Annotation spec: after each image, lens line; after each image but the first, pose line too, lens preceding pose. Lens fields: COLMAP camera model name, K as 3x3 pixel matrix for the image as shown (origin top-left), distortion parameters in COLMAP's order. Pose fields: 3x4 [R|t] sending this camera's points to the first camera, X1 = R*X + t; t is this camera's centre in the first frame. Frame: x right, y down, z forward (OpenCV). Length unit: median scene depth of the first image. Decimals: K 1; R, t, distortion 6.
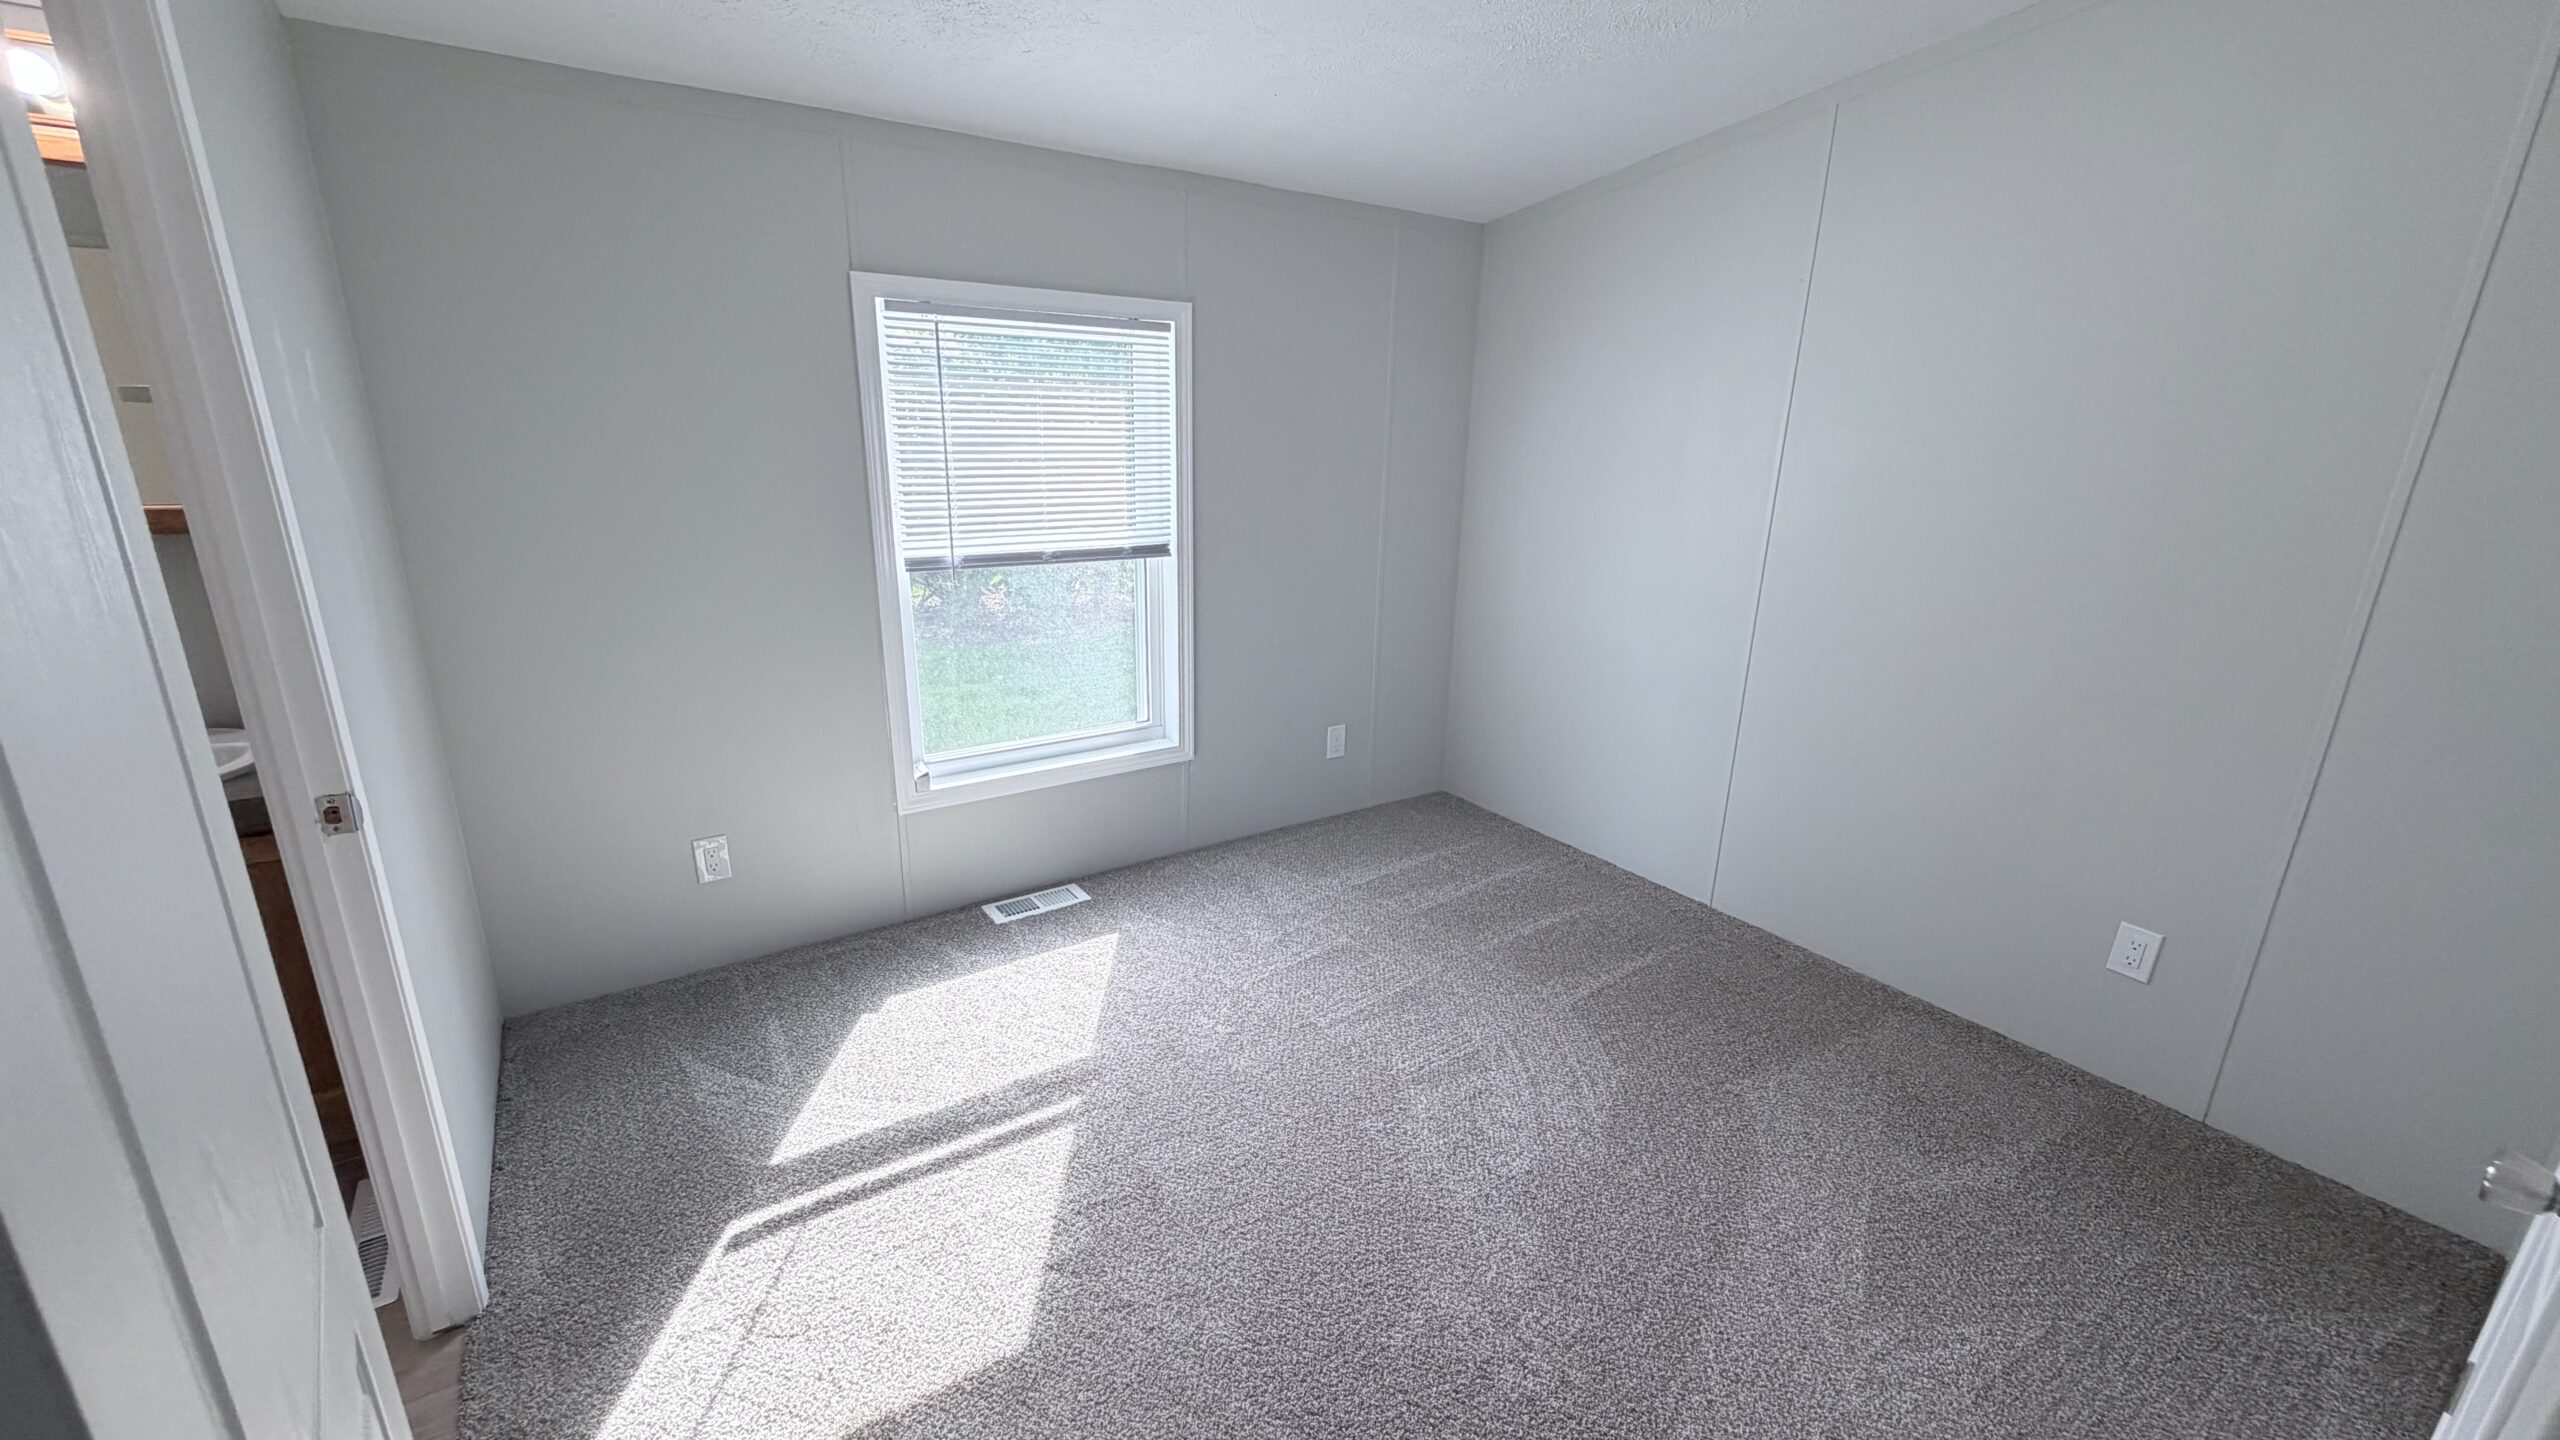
lens RADIAL K [[962.3, 0, 1276.5], [0, 962.3, 698.6], [0, 0, 1]] dist [-0.001636, 0.000008]
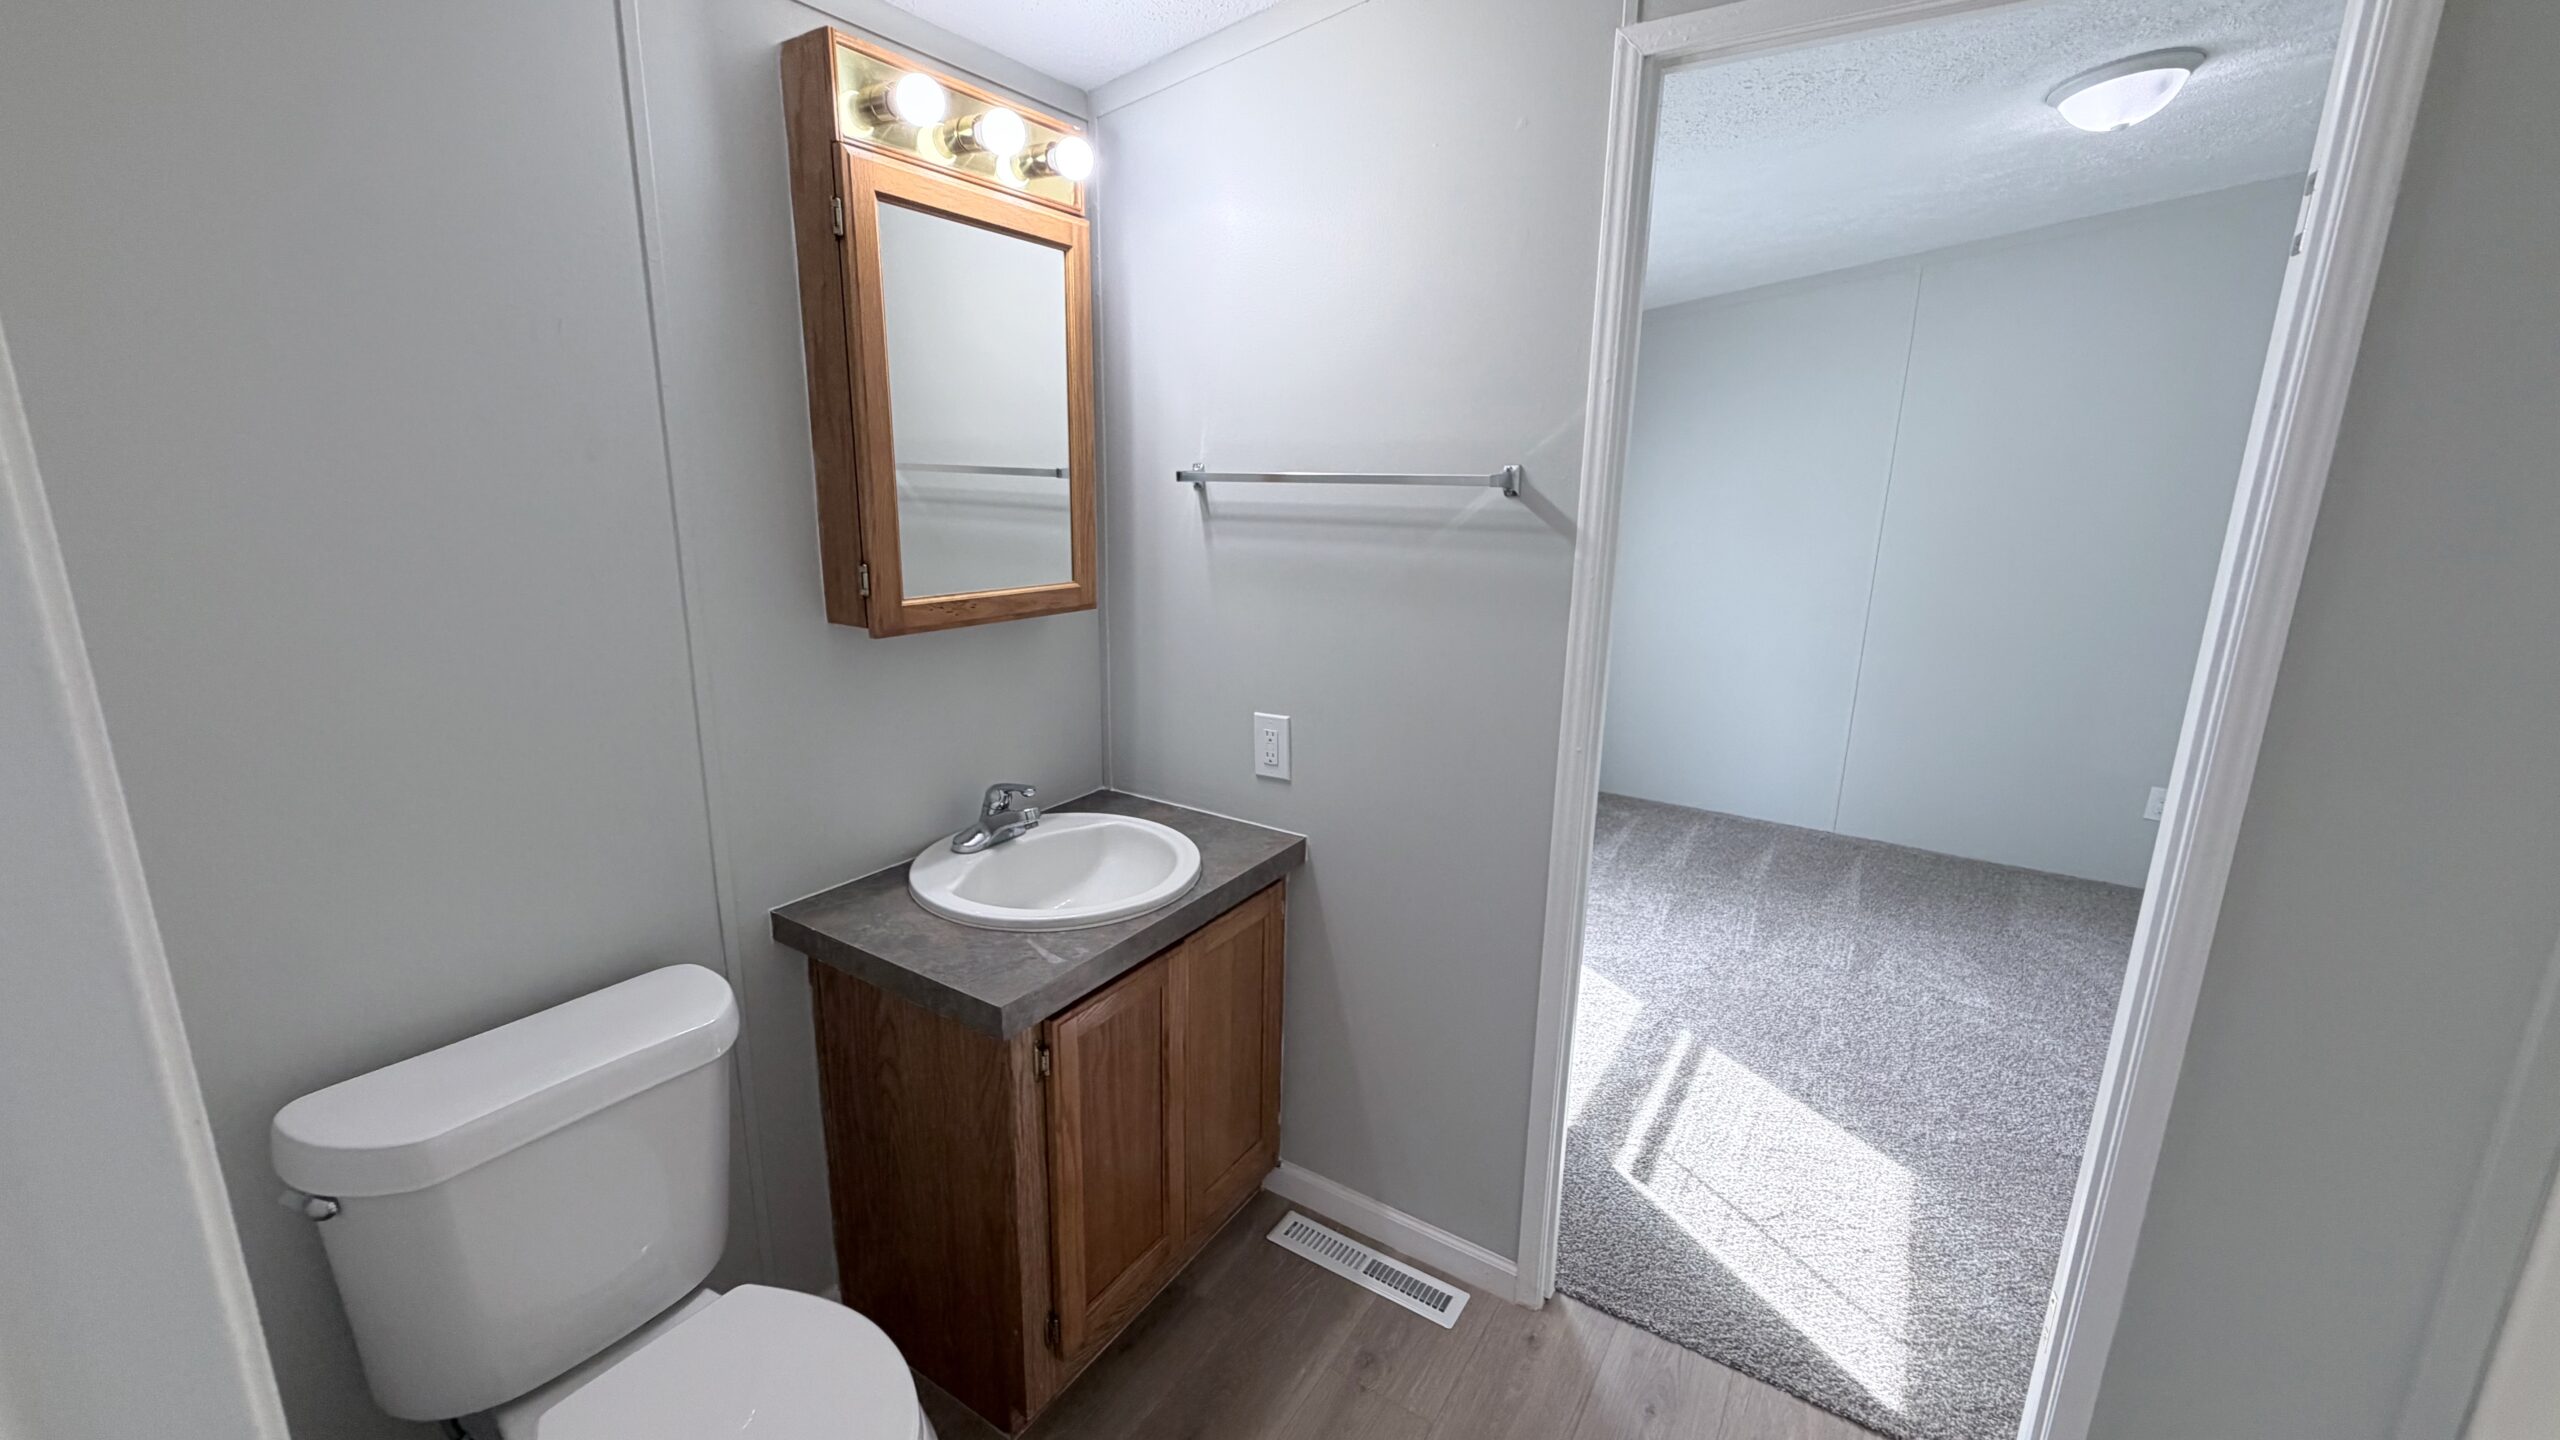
lens RADIAL K [[979.8, 0, 1284.7], [0, 979.8, 697.5], [0, 0, 1]] dist [0.001357, 0.000240]
pose [[0.923143, -0.088276, 0.374186, -0.863299], [0.105014, 0.994168, -0.024540, -0.020550], [-0.369837, 0.061948, 0.927029, 0.013640]]
